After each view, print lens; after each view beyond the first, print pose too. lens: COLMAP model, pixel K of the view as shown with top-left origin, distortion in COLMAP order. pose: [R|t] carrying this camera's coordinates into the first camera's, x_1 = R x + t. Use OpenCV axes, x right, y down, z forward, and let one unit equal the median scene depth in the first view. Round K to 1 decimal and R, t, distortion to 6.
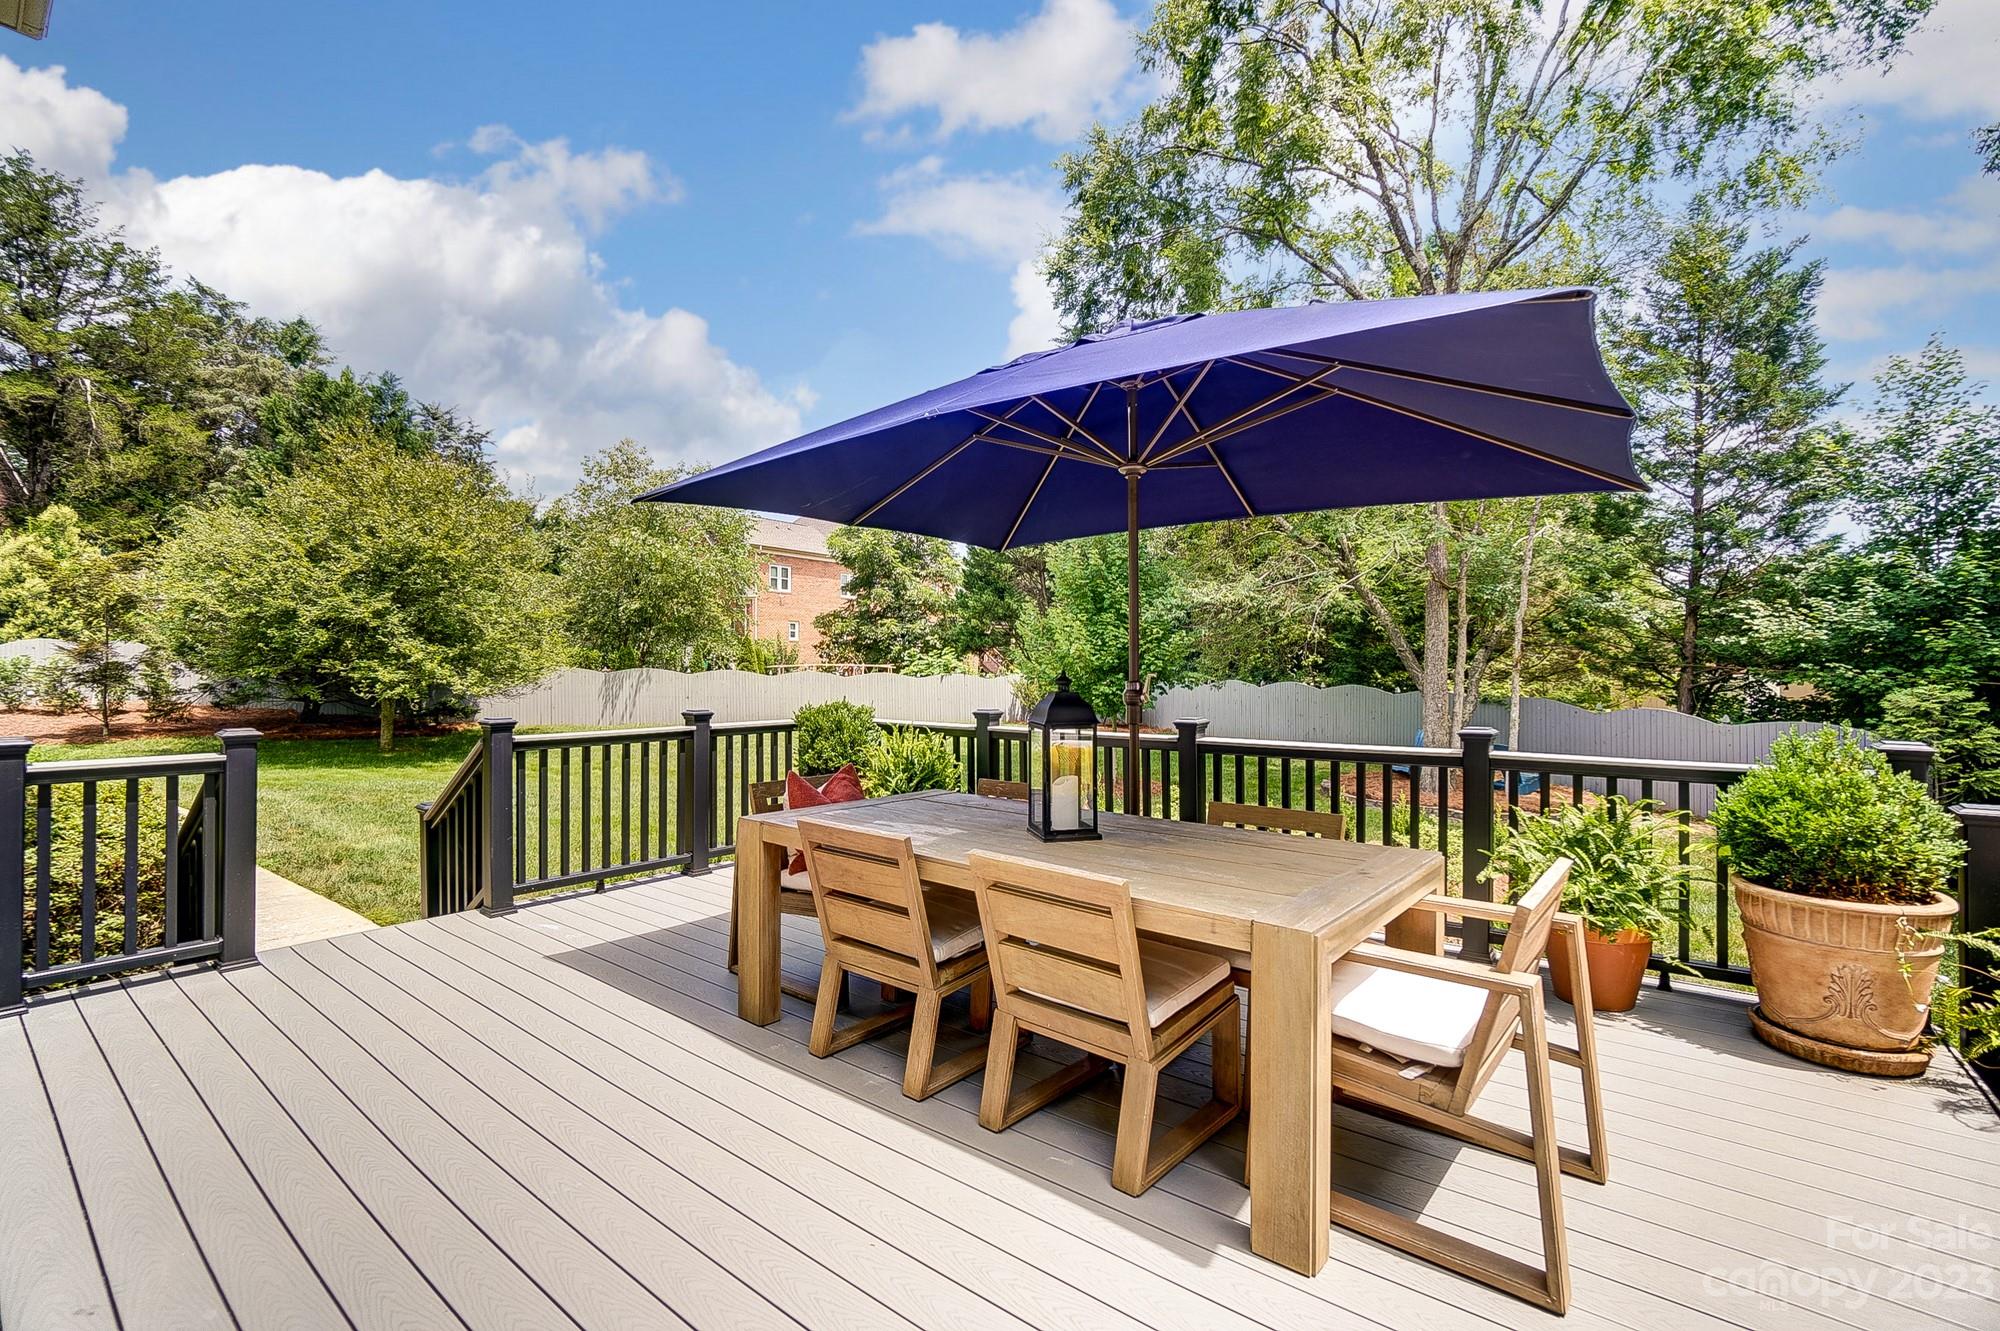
lens RADIAL K [[893.1, 0, 995.7], [0, 893.1, 661.4], [0, 0, 1]] dist [-0.033086, 0.004931]
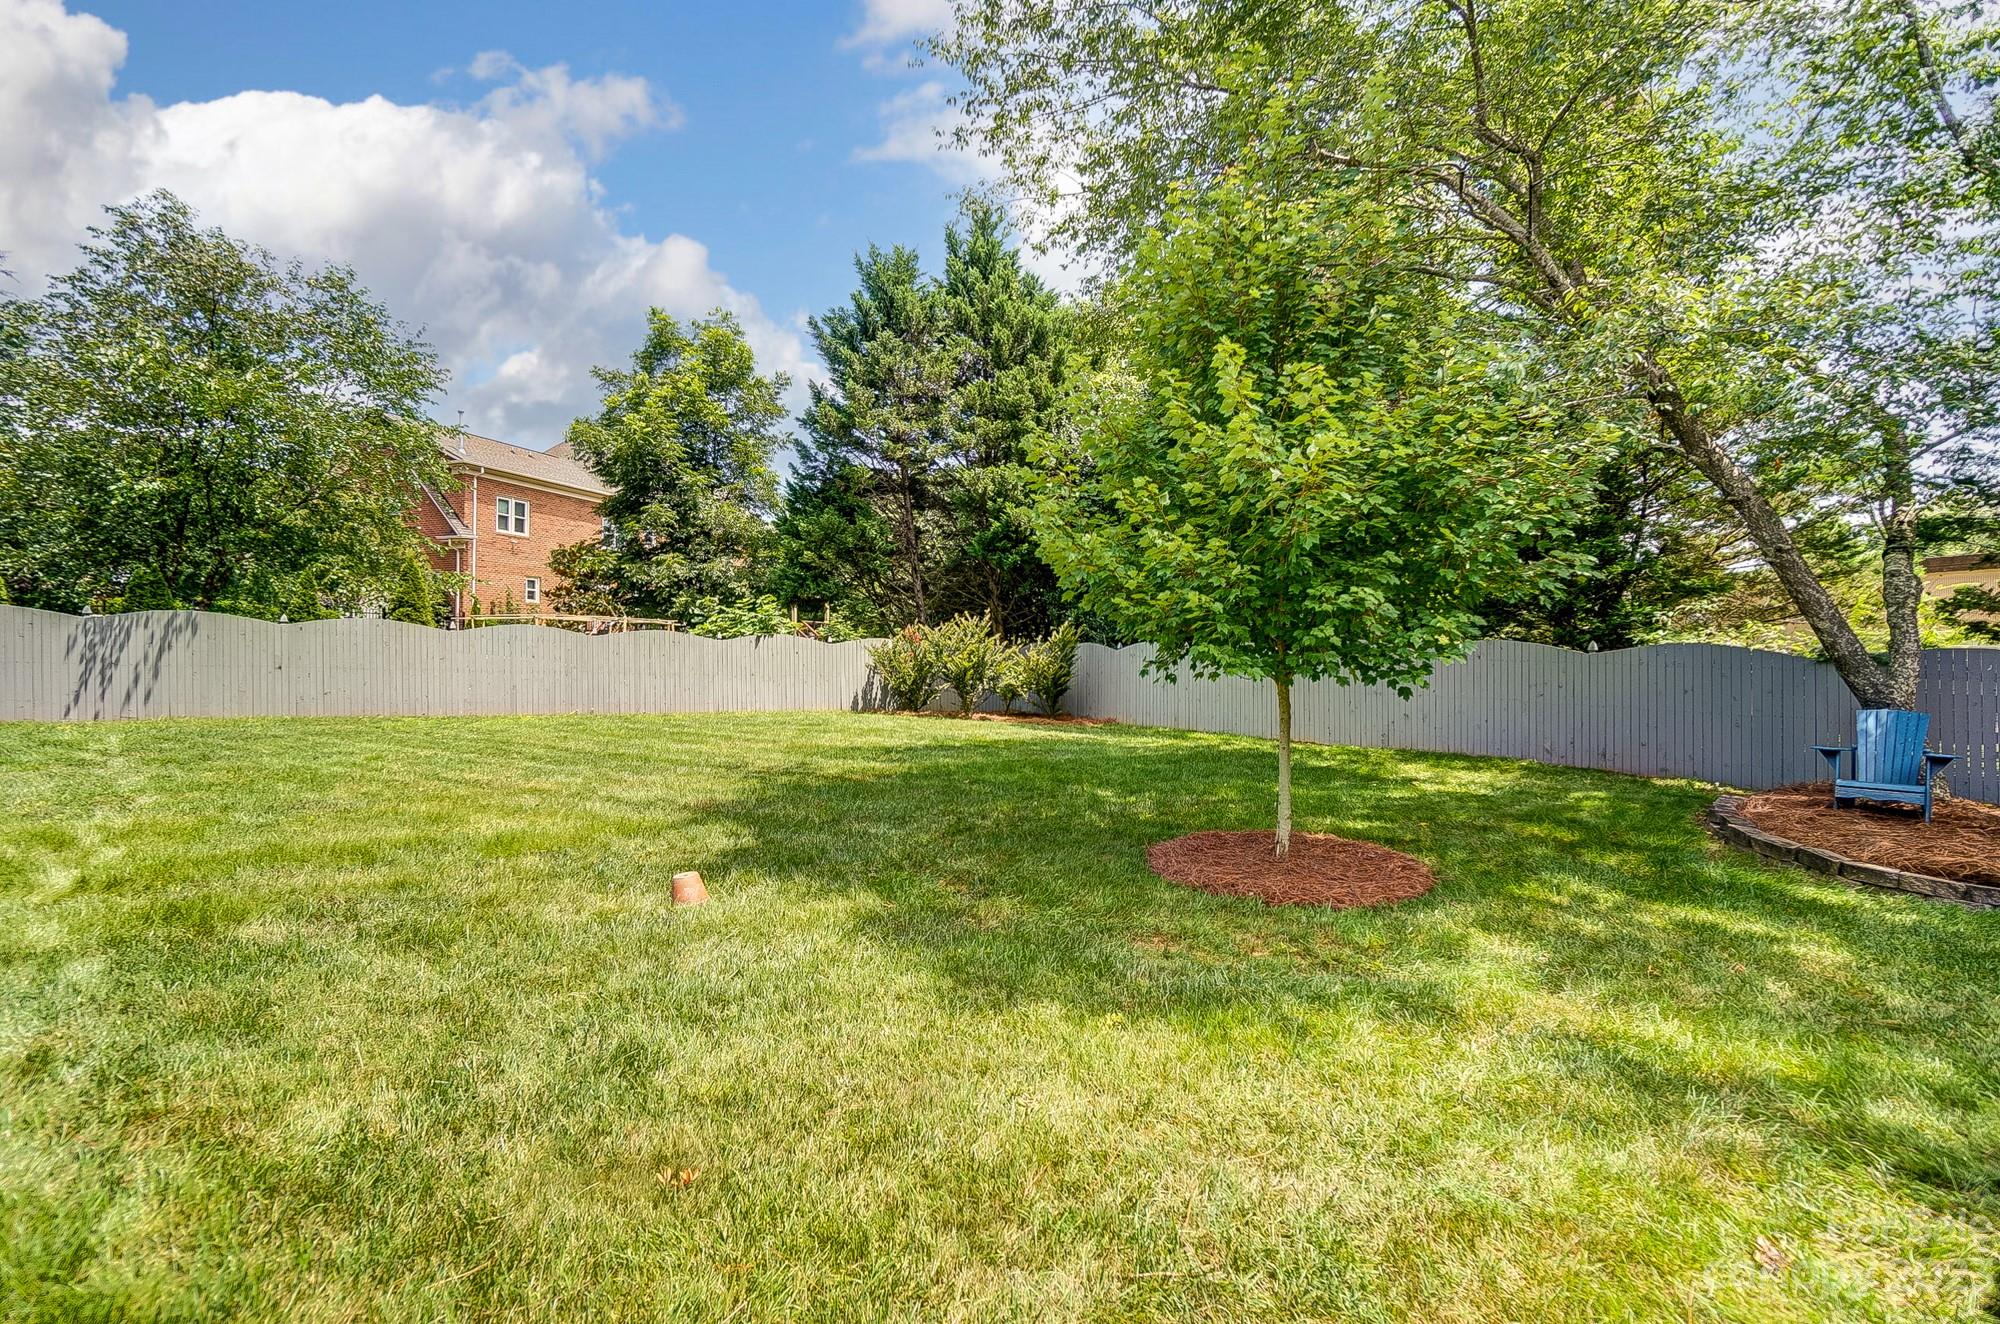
lens RADIAL K [[893.1, 0, 991.1], [0, 893.1, 660.9], [0, 0, 1]] dist [-0.033086, 0.004931]
pose [[0.973702, 0.007573, 0.227698, -0.039913], [-0.008879, 0.999949, 0.004710, 0.026633], [-0.227650, -0.006608, 0.973720, 0.328692]]
